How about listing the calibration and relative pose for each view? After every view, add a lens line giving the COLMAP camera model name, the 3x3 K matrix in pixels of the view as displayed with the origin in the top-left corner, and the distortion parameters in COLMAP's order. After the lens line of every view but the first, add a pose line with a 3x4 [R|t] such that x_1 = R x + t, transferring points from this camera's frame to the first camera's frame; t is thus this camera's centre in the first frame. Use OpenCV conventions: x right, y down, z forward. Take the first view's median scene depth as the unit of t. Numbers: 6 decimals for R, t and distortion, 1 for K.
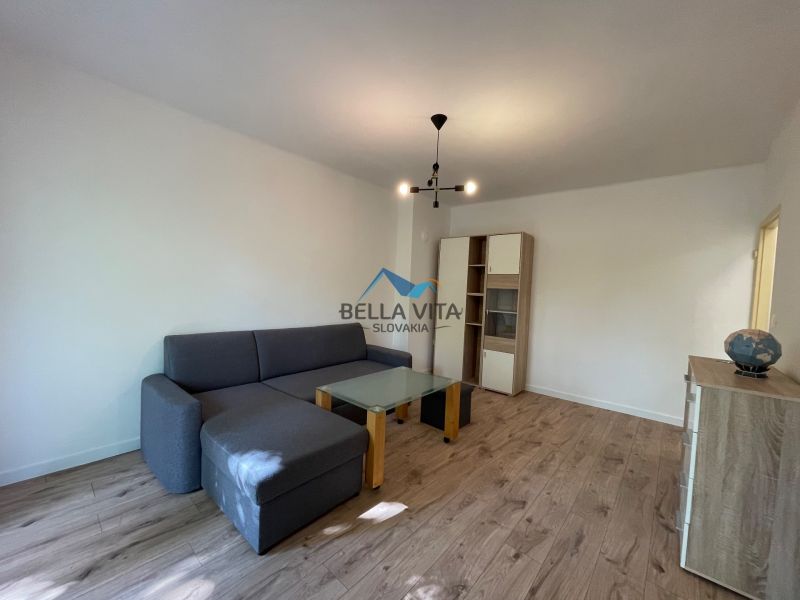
lens RADIAL K [[322.2, 0, 401.8], [0, 322.2, 298.9], [0, 0, 1]] dist [-0.001946, -0.000529]
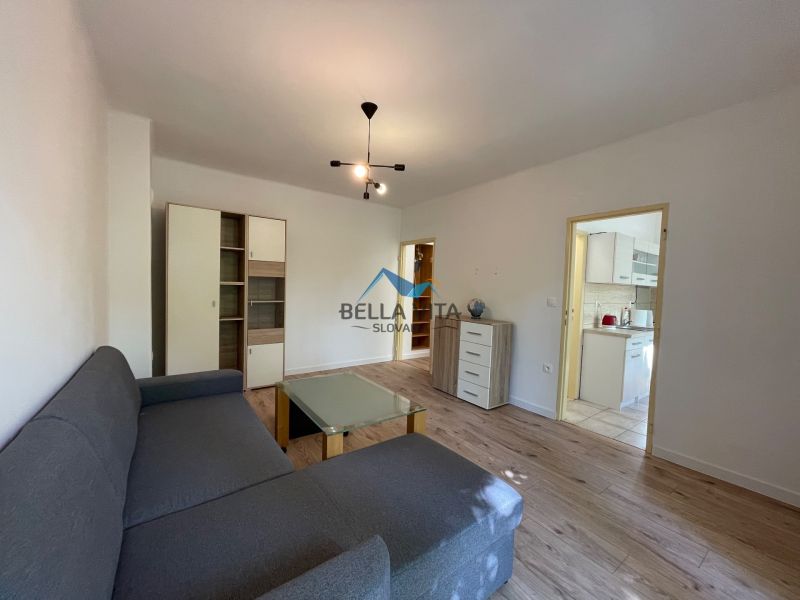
lens RADIAL K [[323.1, 0, 400.0], [0, 323.1, 300.0], [0, 0, 1]] dist [-0.000970, 0.000000]
pose [[0.231311, -0.083480, 0.969292, -0.844169], [0.013593, 0.996492, 0.082579, -0.060562], [-0.972785, -0.005926, 0.231634, 0.678429]]
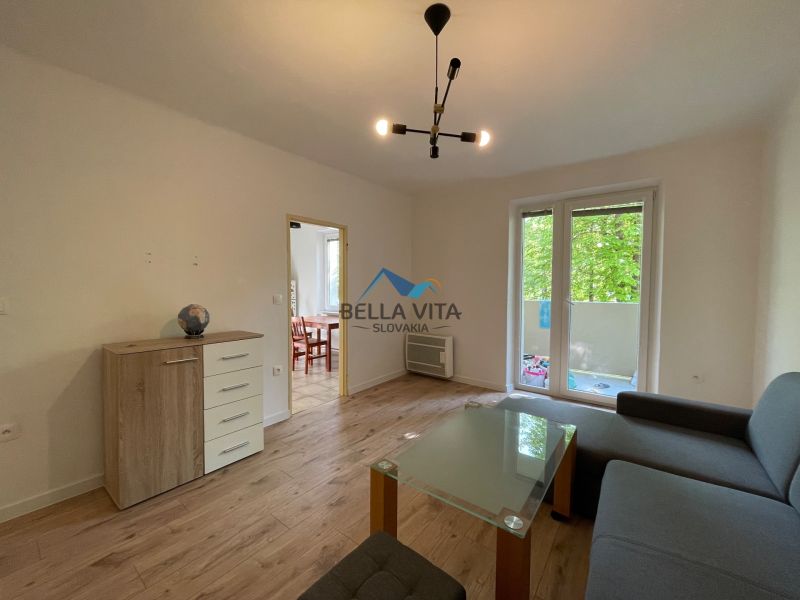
lens RADIAL K [[322.2, 0, 401.8], [0, 322.2, 298.9], [0, 0, 1]] dist [-0.001946, -0.000529]
pose [[-0.996831, -0.047034, -0.064154, 0.195675], [-0.052018, 0.995567, 0.078362, -0.058241], [0.060184, 0.081450, -0.994859, 1.649182]]
